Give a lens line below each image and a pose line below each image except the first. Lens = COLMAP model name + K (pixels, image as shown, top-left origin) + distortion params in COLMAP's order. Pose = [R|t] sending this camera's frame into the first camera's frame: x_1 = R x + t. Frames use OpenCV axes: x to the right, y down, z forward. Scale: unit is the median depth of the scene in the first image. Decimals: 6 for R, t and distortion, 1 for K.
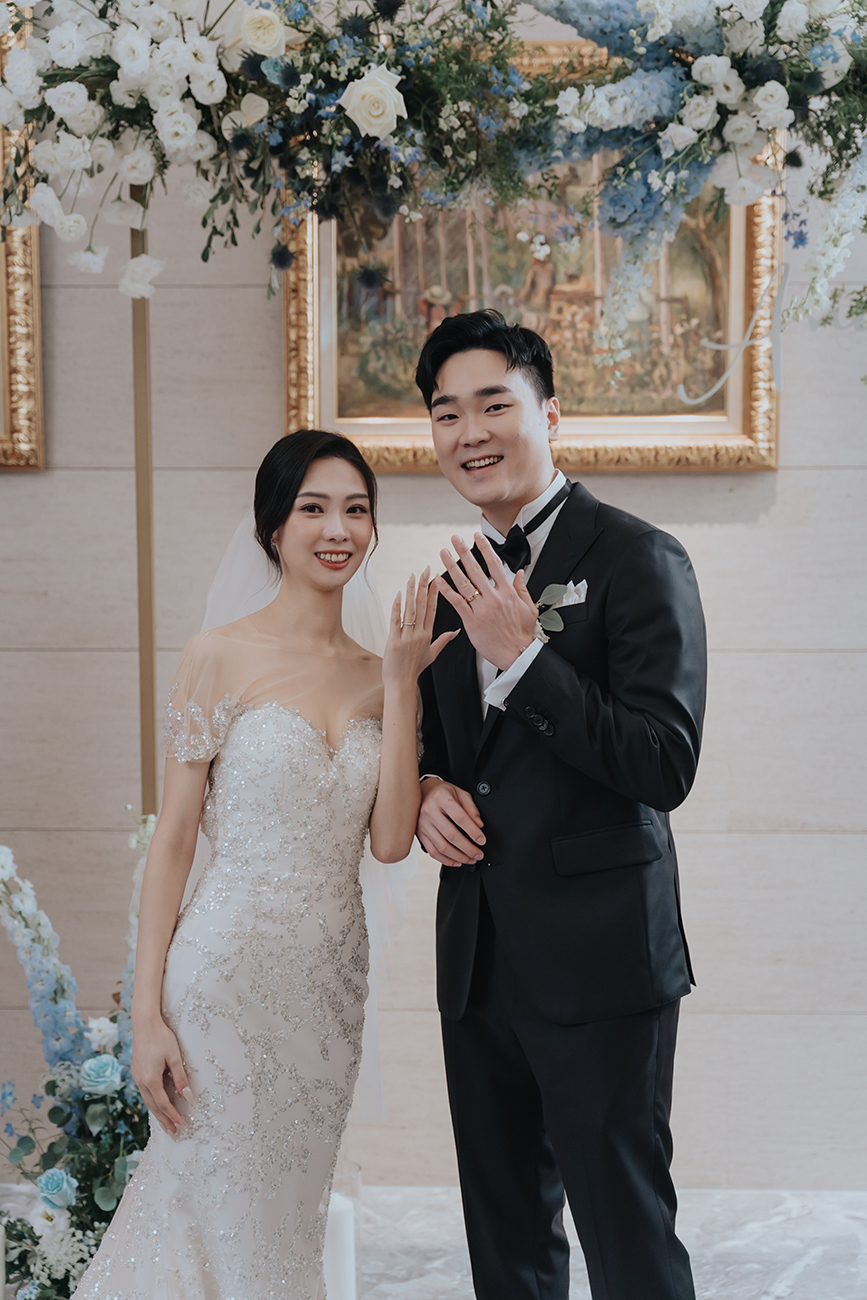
lens RADIAL K [[1855.6, 0, 433.5], [0, 1855.6, 650.0], [0, 0, 1]] dist [0.023656, 0.003641]
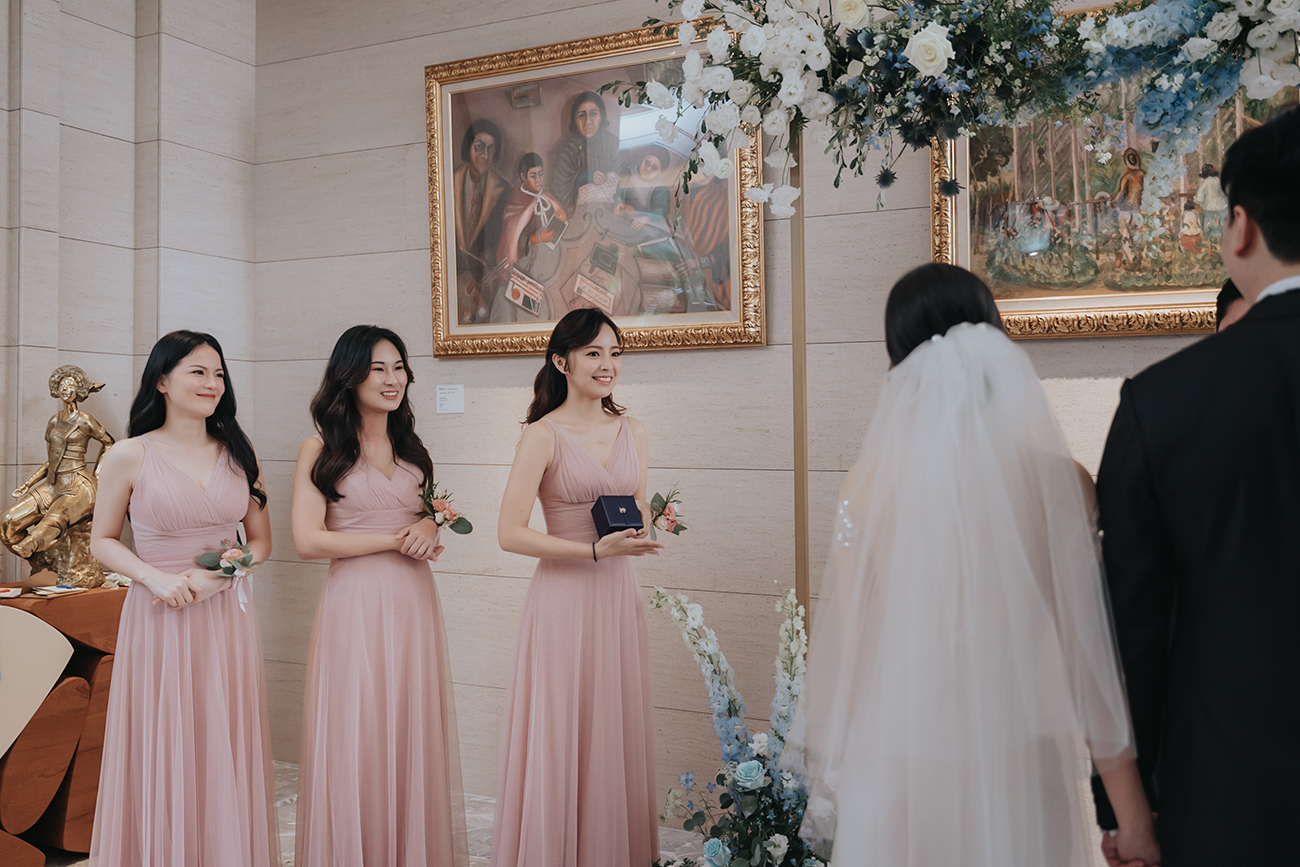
lens RADIAL K [[1197.5, 0, 643.3], [0, 1197.5, 414.7], [0, 0, 1]] dist [0.001343, -0.004384]
pose [[0.898414, -0.004439, -0.439127, 0.140283], [-0.020037, 0.998493, -0.051087, 0.008201], [0.438692, 0.054696, 0.896971, 0.150134]]
